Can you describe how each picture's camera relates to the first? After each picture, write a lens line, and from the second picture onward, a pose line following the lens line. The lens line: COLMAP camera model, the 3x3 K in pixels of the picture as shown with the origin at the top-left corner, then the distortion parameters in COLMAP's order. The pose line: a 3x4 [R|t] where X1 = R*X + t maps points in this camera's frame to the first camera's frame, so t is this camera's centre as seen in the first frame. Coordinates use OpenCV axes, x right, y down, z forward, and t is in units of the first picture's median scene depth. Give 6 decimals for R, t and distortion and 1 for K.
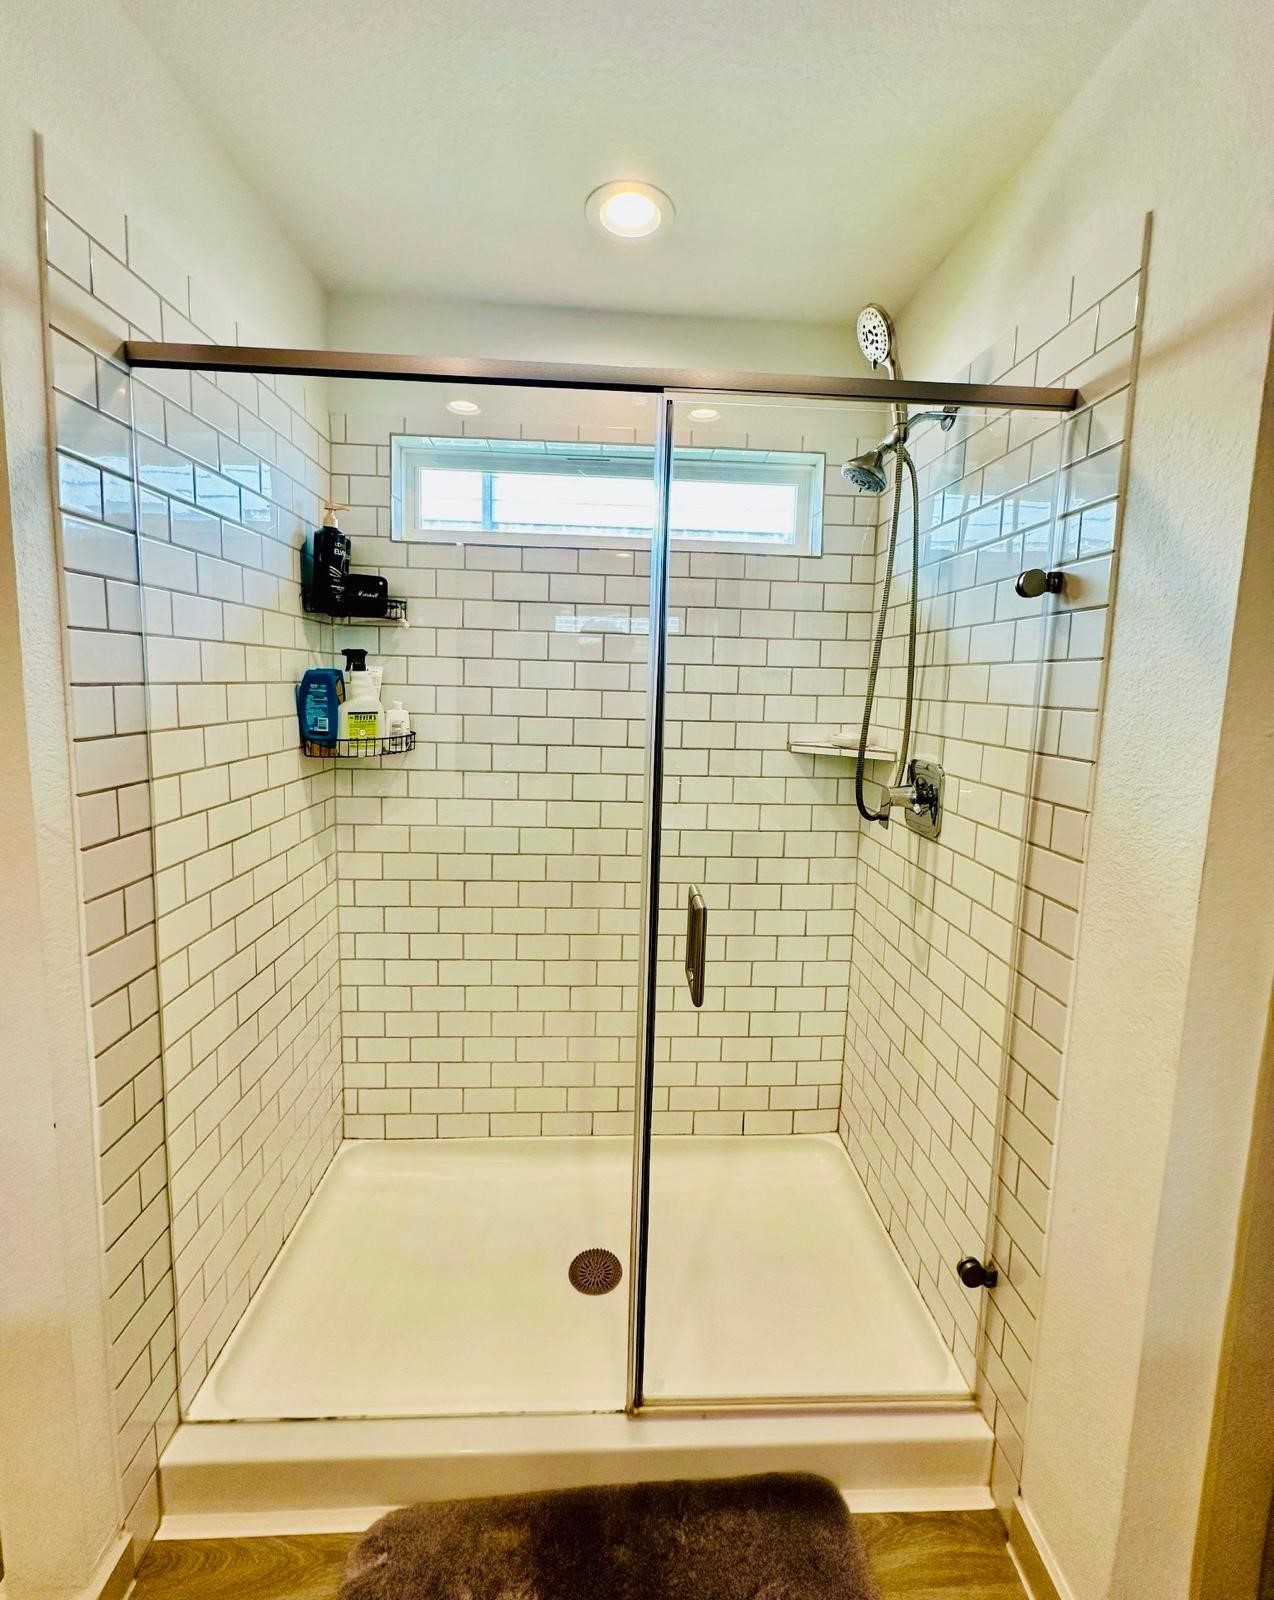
lens RADIAL K [[695.1, 0, 637.0], [0, 695.1, 800.0], [0, 0, 1]] dist [0.001581, -0.000172]
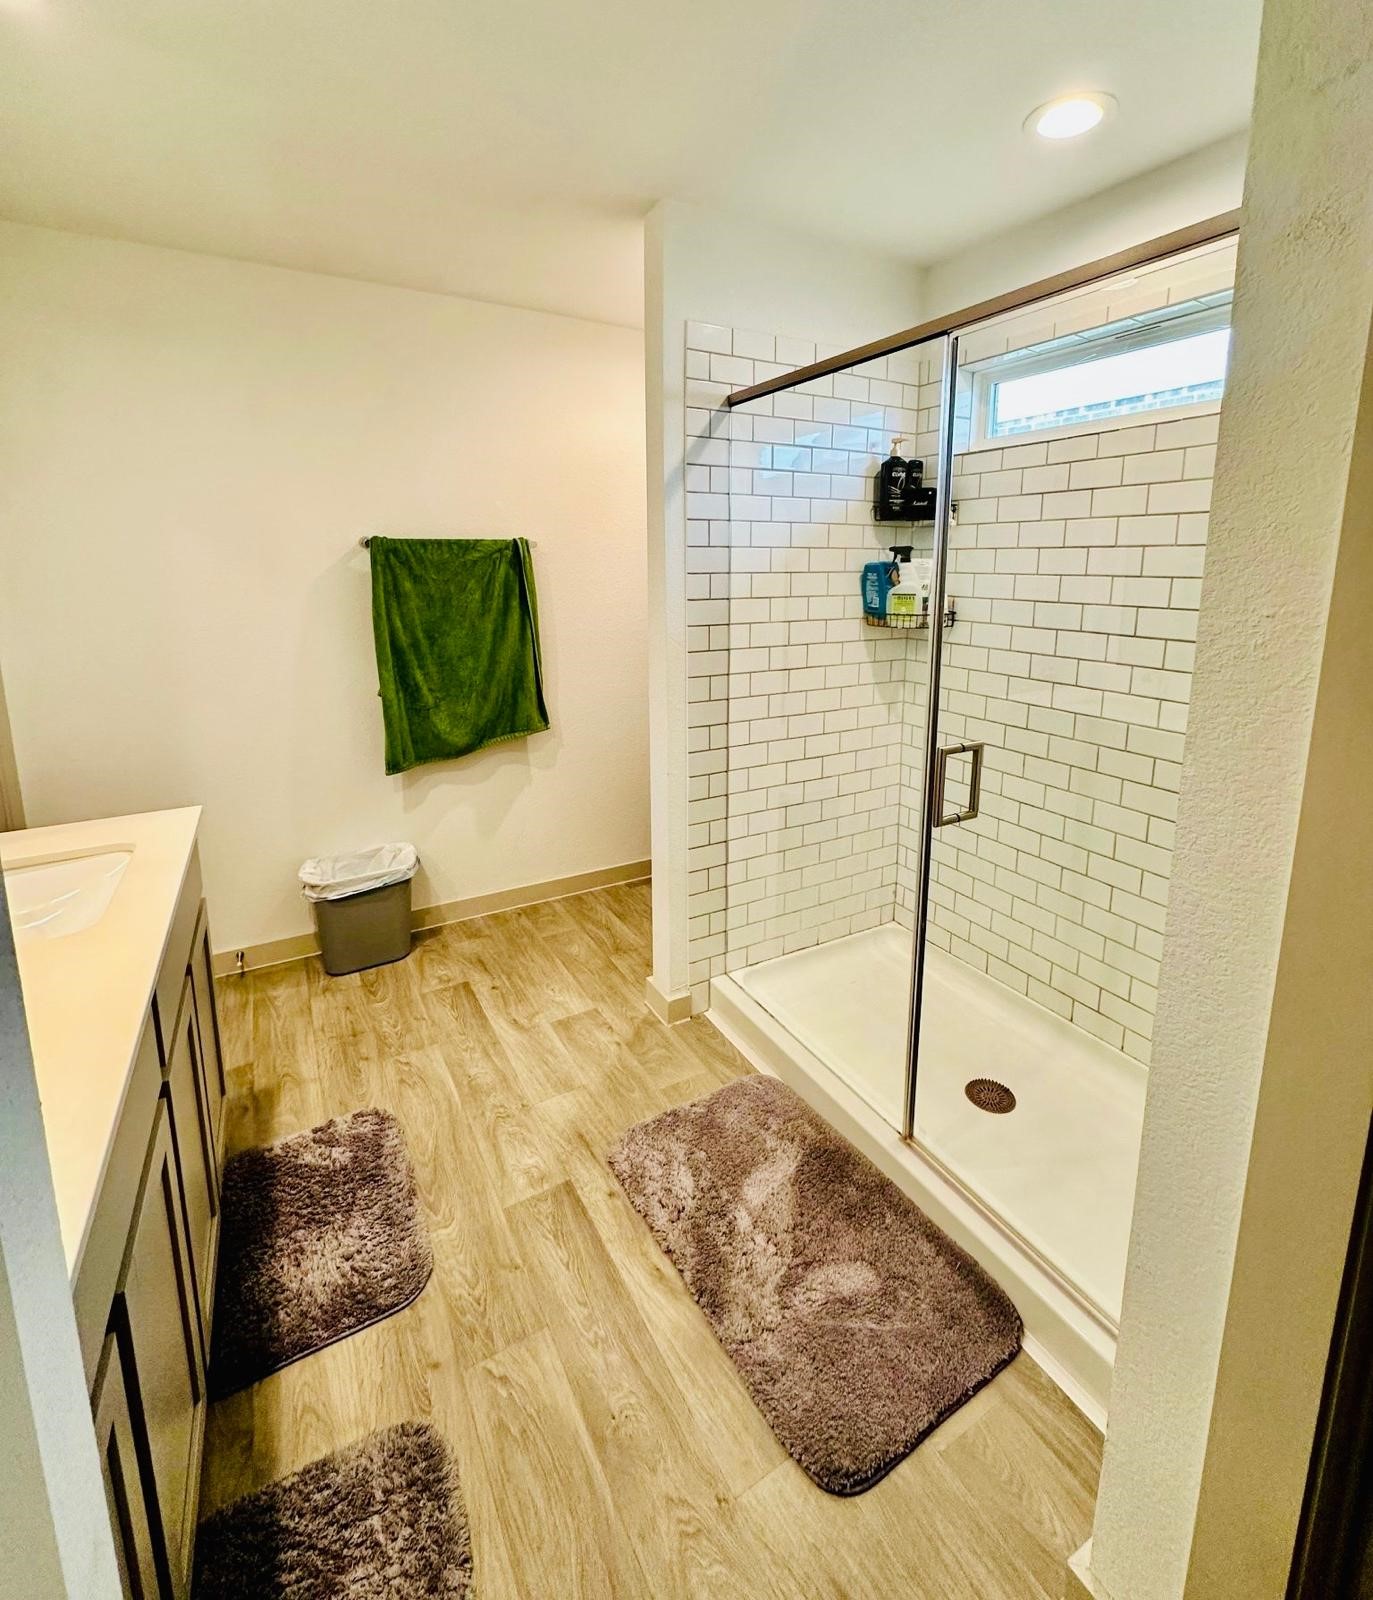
lens RADIAL K [[719.4, 0, 686.5], [0, 719.4, 800.0], [0, 0, 1]] dist [-0.002096, -0.000088]
pose [[0.436586, 0.259922, -0.861297, 0.775477], [-0.140827, 0.965299, 0.219923, 0.013839], [0.888572, 0.025279, 0.458040, -0.011445]]
